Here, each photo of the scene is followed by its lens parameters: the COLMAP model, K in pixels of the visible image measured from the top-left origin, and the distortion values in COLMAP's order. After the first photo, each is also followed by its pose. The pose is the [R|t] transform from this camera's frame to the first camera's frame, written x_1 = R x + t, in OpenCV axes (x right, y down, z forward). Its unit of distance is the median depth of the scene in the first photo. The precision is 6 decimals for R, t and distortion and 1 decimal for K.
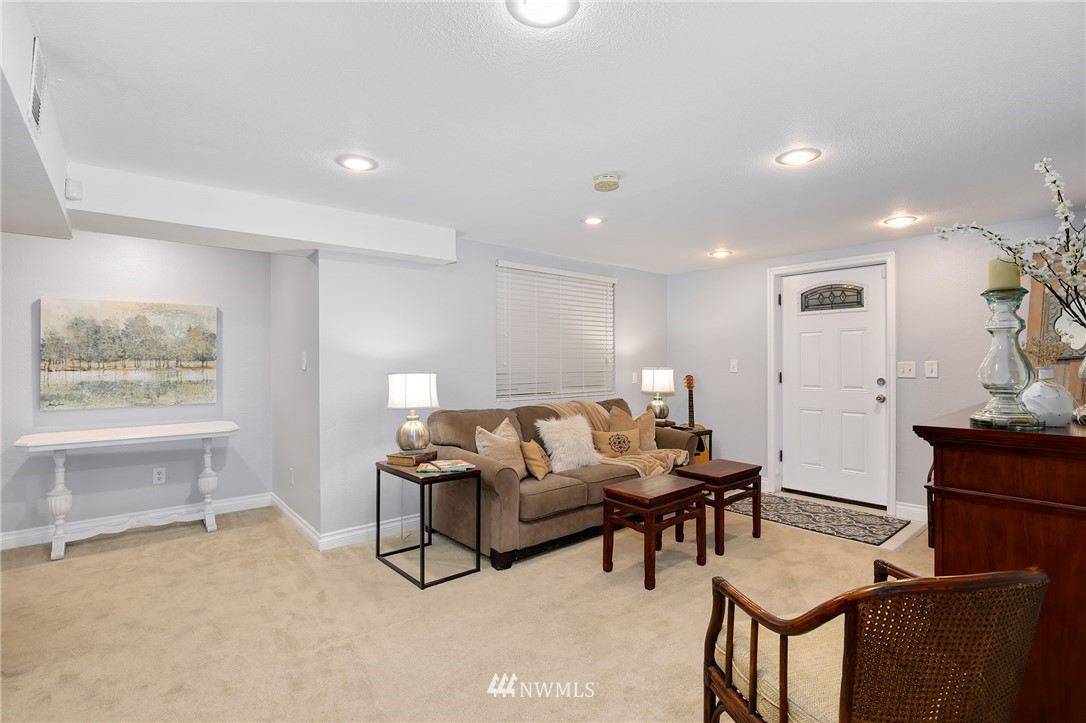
lens RADIAL K [[515.3, 0, 535.4], [0, 515.3, 366.3], [0, 0, 1]] dist [-0.000861, -0.000013]
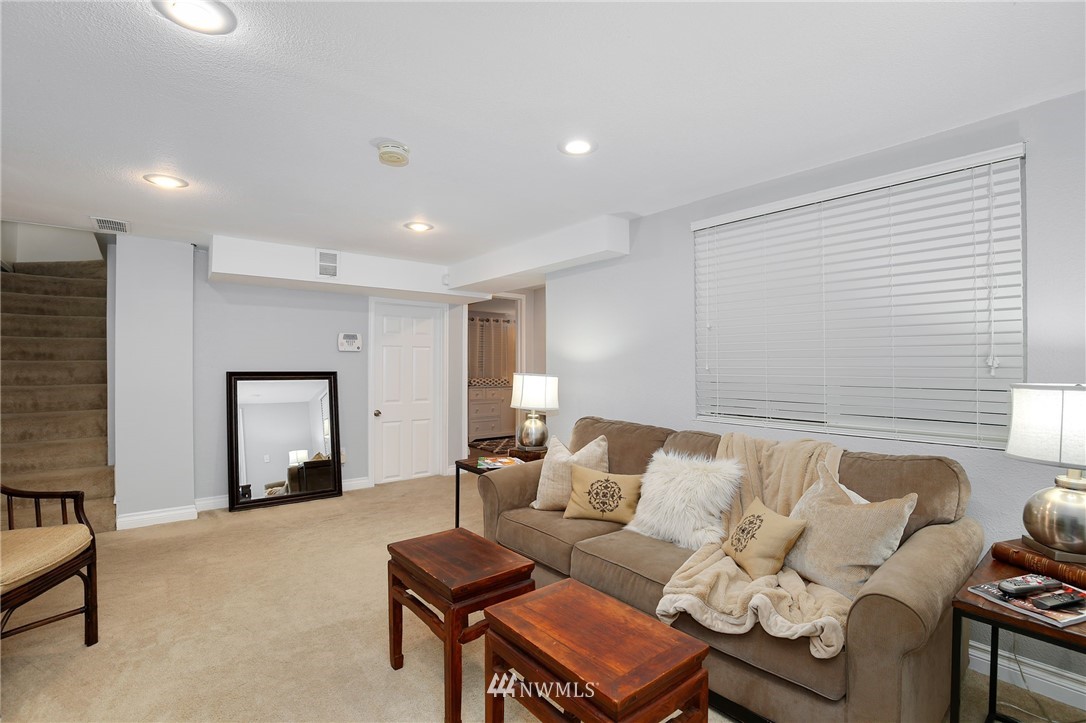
lens RADIAL K [[515.3, 0, 535.4], [0, 515.3, 366.3], [0, 0, 1]] dist [-0.000861, -0.000013]
pose [[-0.048174, 0.001325, -0.998838, 0.722226], [-0.010733, 0.999941, 0.001845, -0.006265], [0.998781, 0.010810, -0.048157, 0.903082]]
